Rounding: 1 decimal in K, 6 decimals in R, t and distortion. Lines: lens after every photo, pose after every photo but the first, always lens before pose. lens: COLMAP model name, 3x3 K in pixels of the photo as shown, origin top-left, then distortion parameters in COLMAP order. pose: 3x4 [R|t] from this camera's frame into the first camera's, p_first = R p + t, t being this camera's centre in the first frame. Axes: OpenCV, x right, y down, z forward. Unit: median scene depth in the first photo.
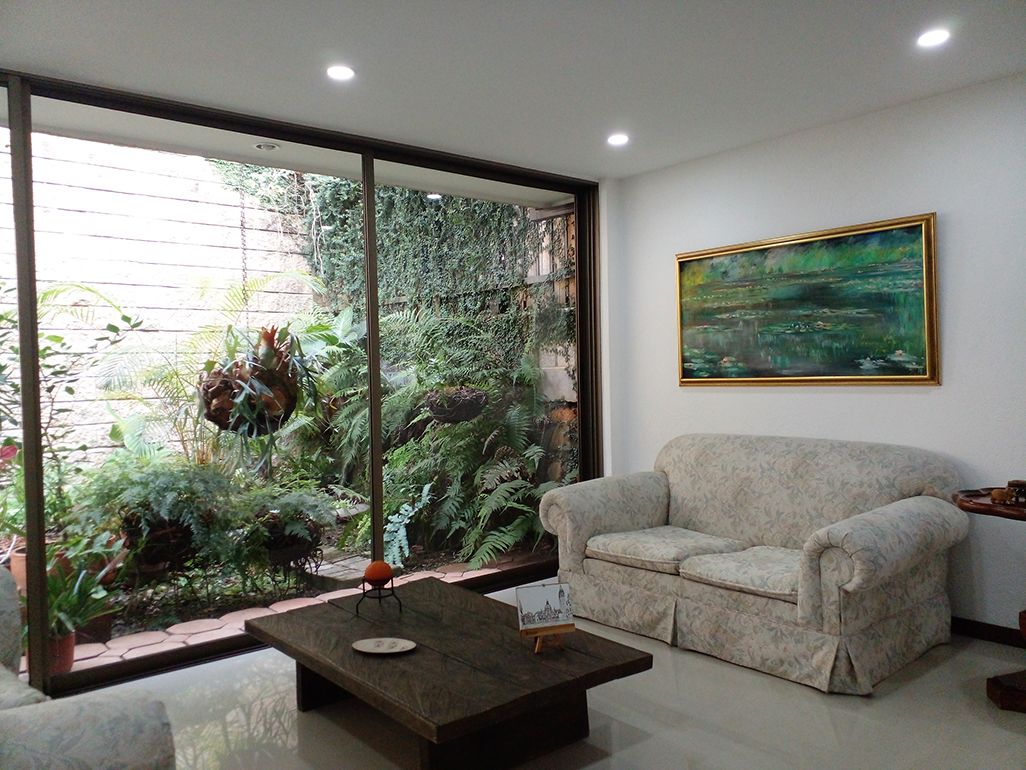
lens RADIAL K [[815.6, 0, 513.0], [0, 815.6, 385.0], [0, 0, 1]] dist [0.003283, -0.007607]
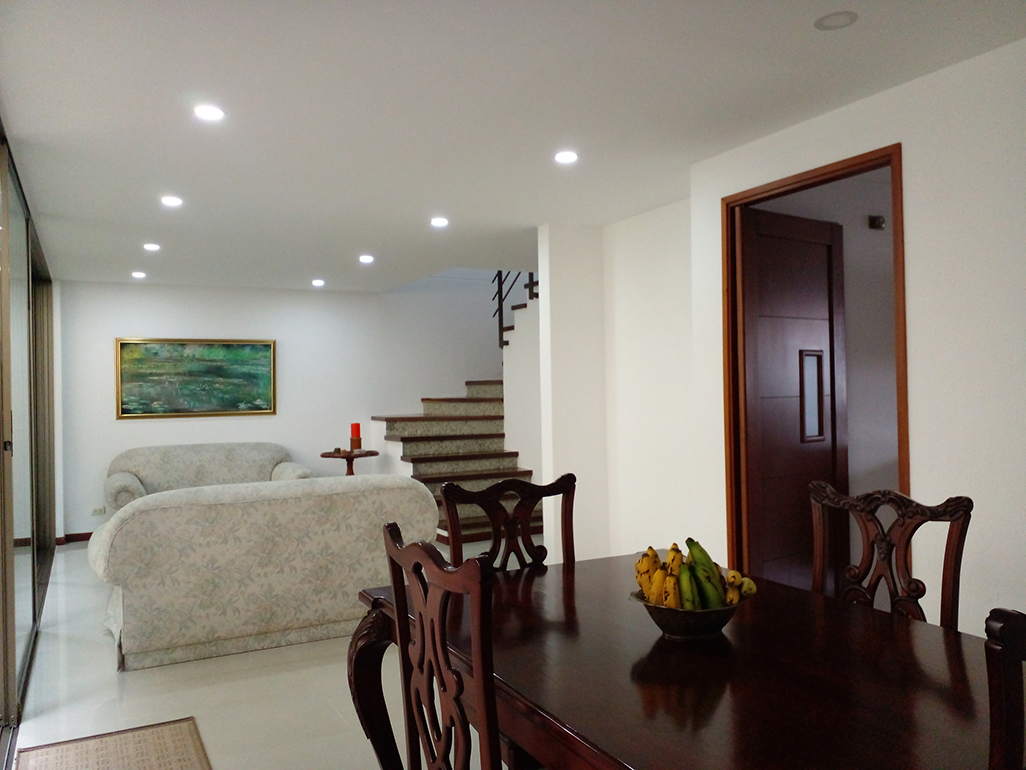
lens RADIAL K [[815.6, 0, 513.0], [0, 815.6, 385.0], [0, 0, 1]] dist [0.003283, -0.007607]
pose [[0.200500, 0.025480, 0.979362, -1.357166], [0.025955, 0.999173, -0.031309, 0.004496], [-0.979350, 0.031697, 0.199673, -0.096616]]
